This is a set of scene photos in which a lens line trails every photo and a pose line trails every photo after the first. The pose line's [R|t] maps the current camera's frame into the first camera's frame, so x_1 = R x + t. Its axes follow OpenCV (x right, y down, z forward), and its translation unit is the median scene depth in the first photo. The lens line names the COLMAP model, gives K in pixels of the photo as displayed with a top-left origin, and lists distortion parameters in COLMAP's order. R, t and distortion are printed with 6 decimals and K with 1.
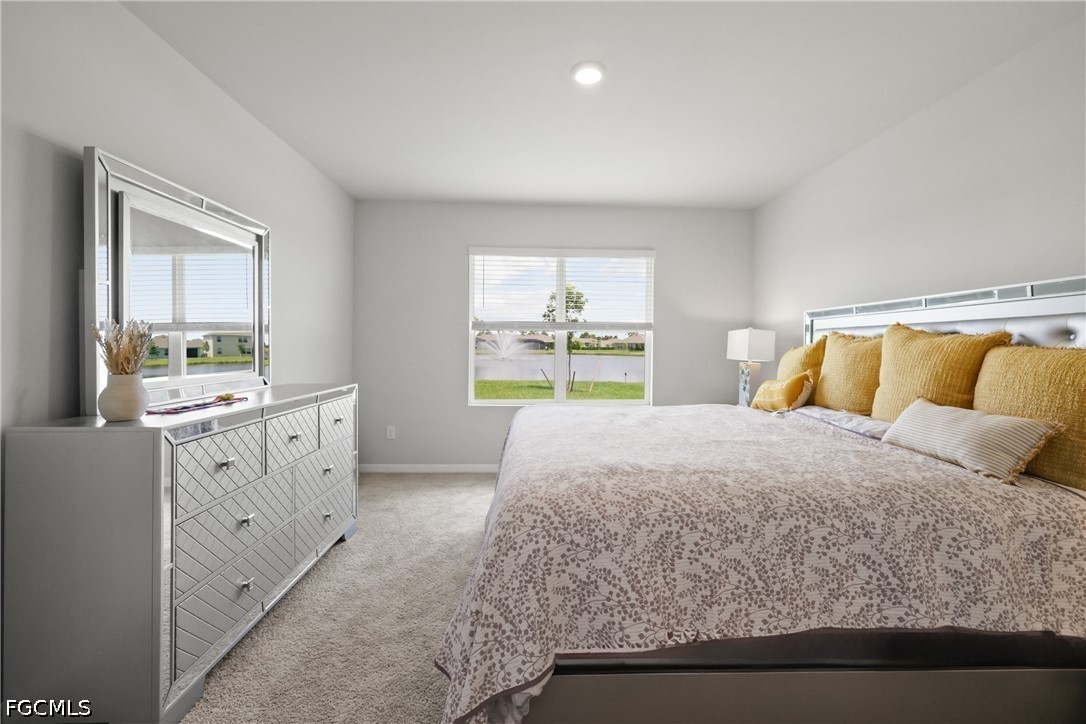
lens RADIAL K [[458.3, 0, 543.4], [0, 458.3, 349.2], [0, 0, 1]] dist [0.001512, 0.000189]
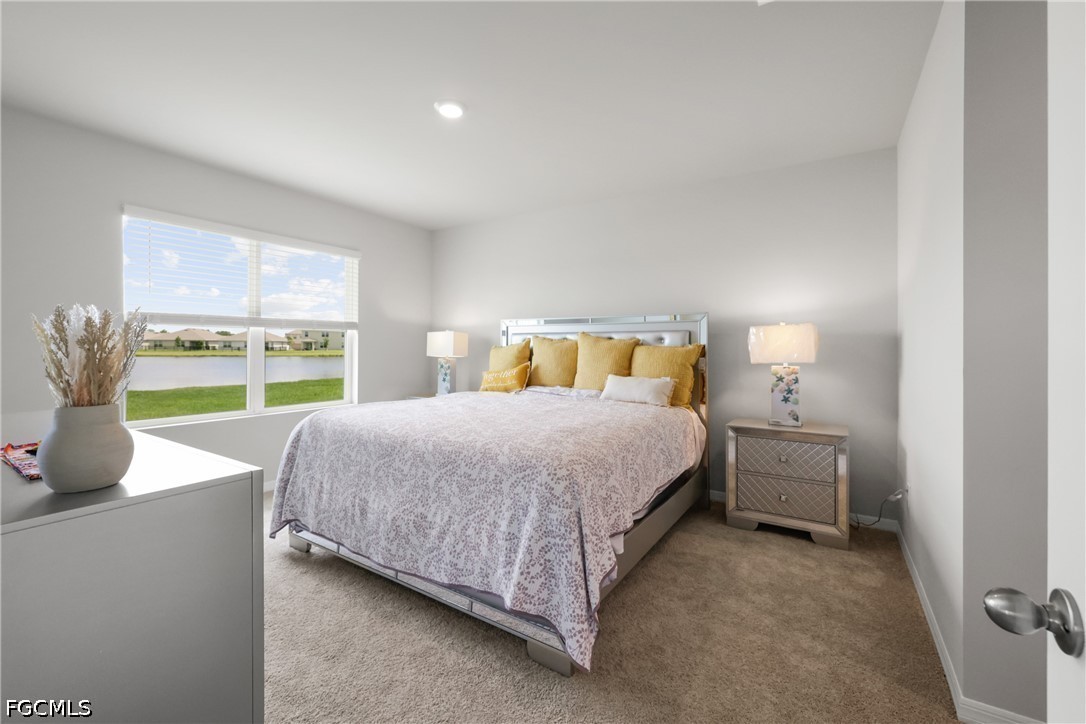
lens RADIAL K [[458.3, 0, 543.4], [0, 458.3, 349.2], [0, 0, 1]] dist [0.001512, 0.000189]
pose [[0.571539, -0.009981, 0.820514, -0.570143], [0.005724, 0.999950, 0.008177, -0.005496], [-0.820555, 0.000023, 0.571568, 0.122072]]
